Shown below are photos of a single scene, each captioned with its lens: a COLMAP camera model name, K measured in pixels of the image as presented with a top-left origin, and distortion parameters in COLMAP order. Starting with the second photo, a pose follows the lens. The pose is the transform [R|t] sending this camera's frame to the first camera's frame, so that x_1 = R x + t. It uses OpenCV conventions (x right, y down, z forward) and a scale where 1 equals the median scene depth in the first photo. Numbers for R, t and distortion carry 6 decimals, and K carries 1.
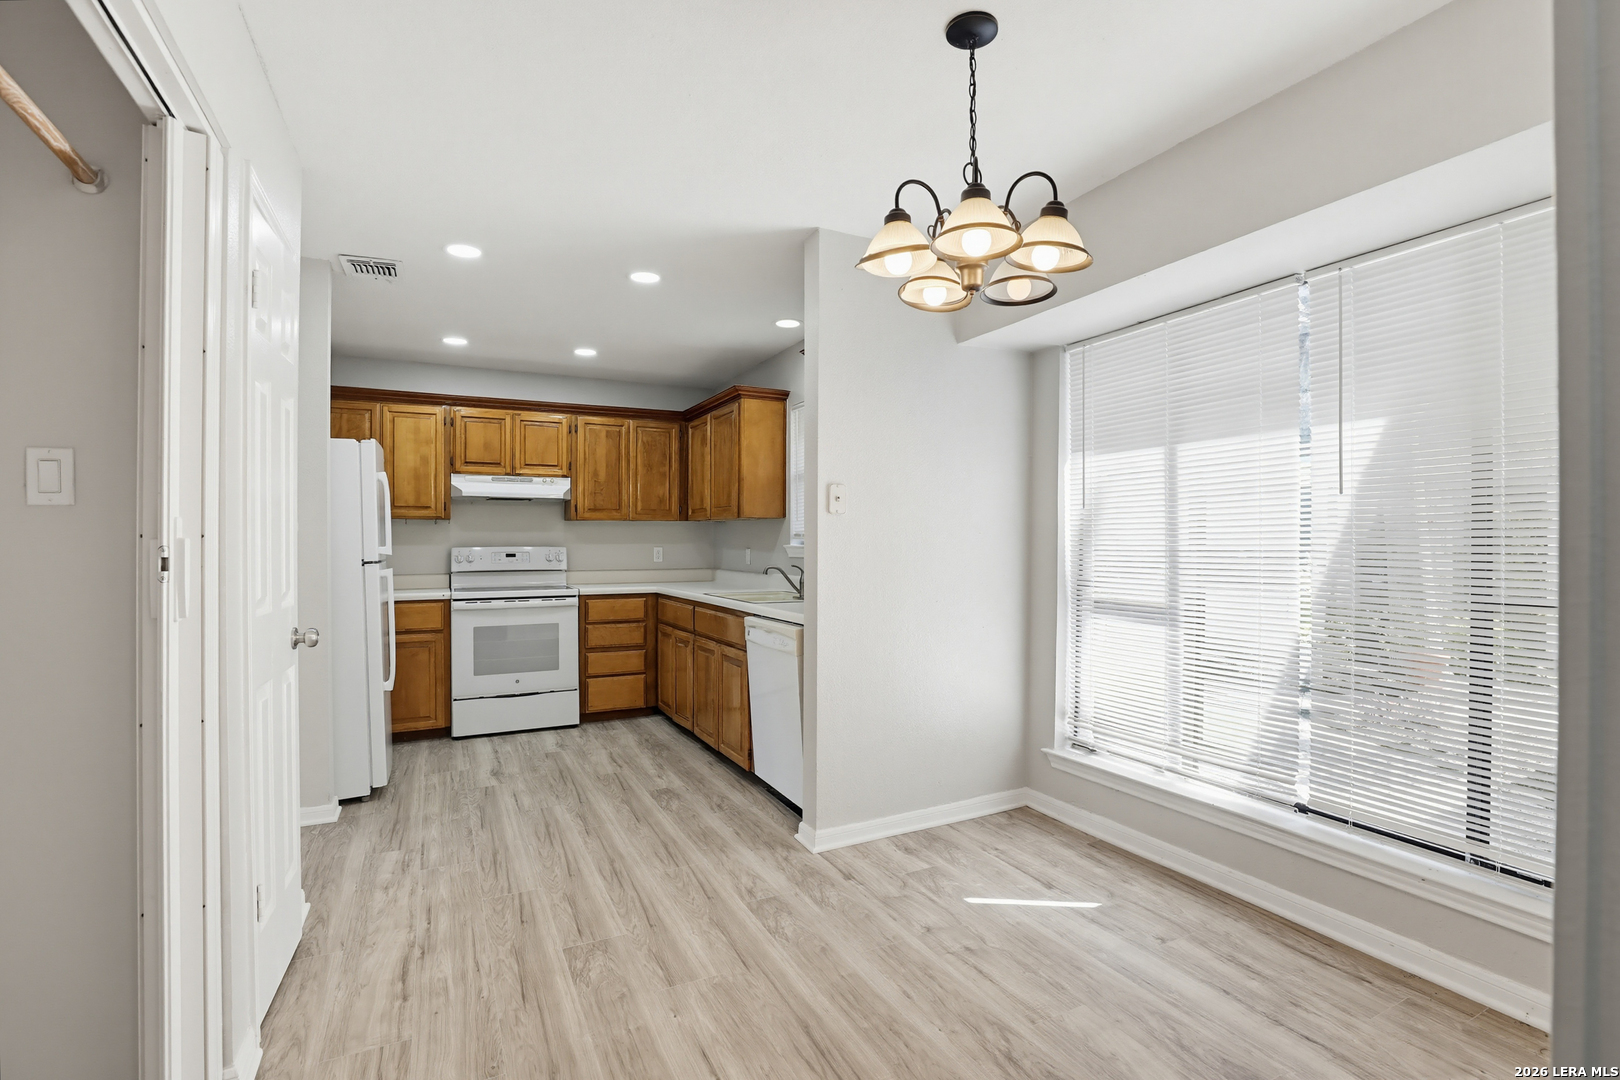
lens RADIAL K [[753.2, 0, 821.0], [0, 753.2, 539.4], [0, 0, 1]] dist [-0.051610, 0.021230]
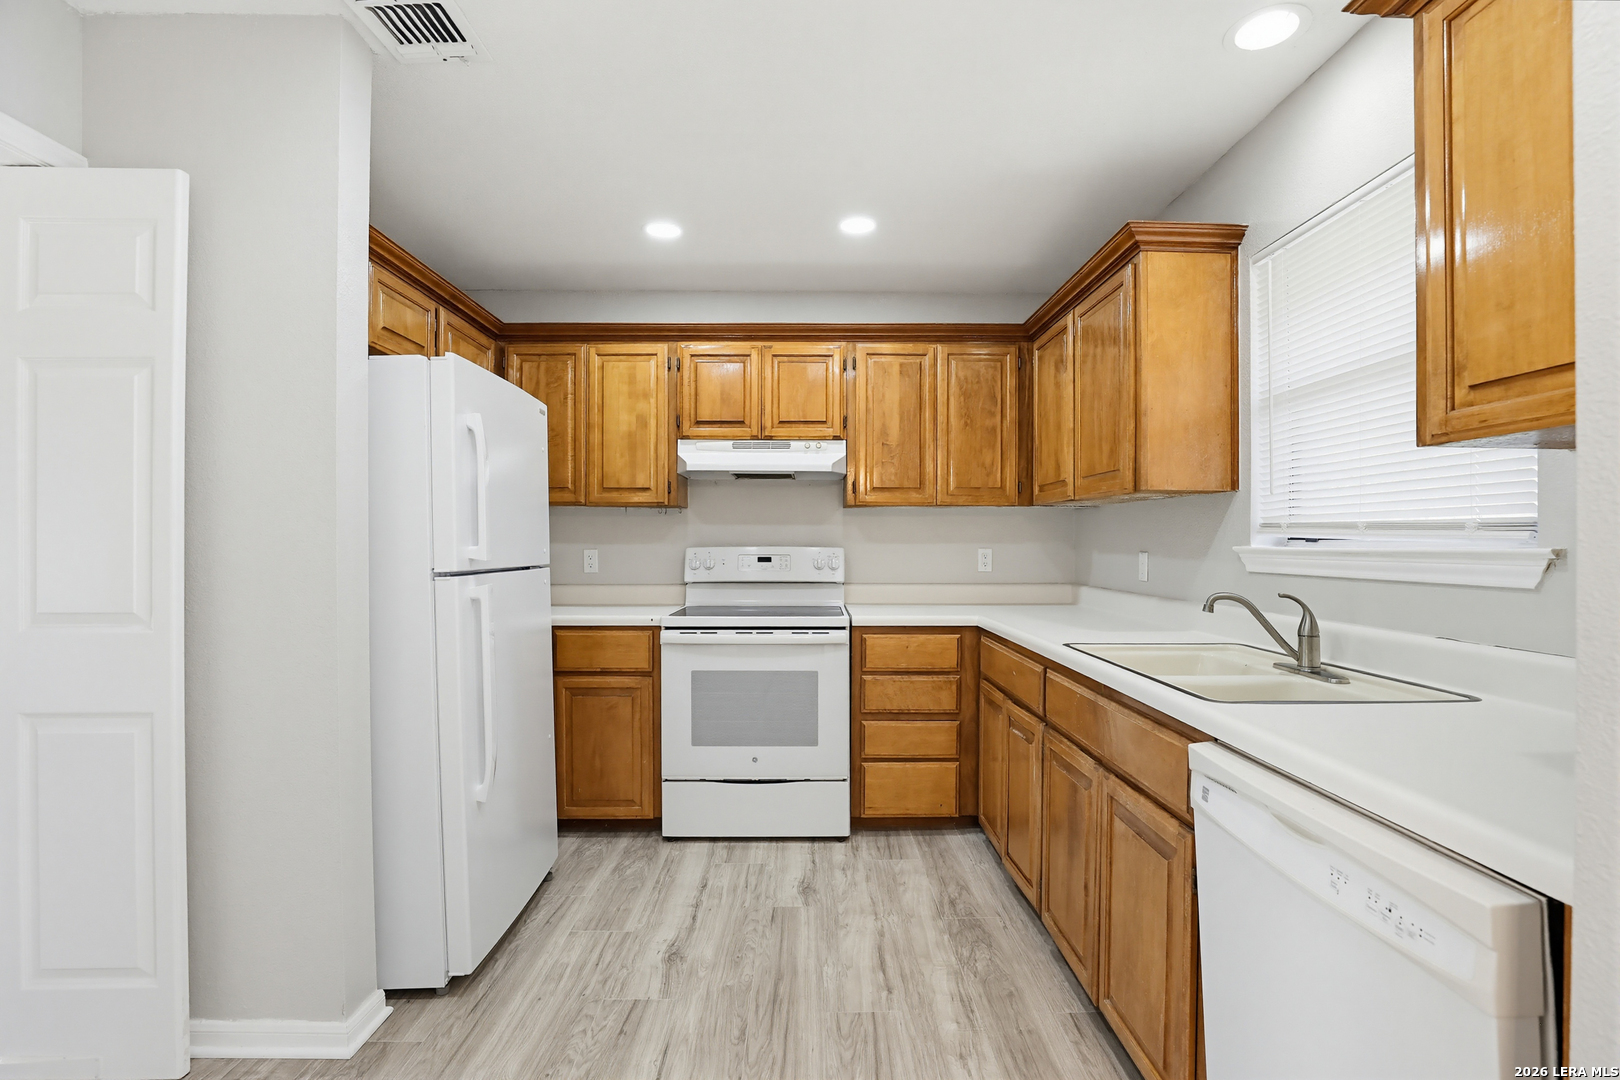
lens RADIAL K [[753.2, 0, 821.0], [0, 753.2, 539.4], [0, 0, 1]] dist [-0.051610, 0.021230]
pose [[0.900474, 0.001411, -0.434907, -0.077128], [-0.001556, 0.999999, 0.000021, 0.003206], [0.434907, 0.000658, 0.900475, 0.435357]]
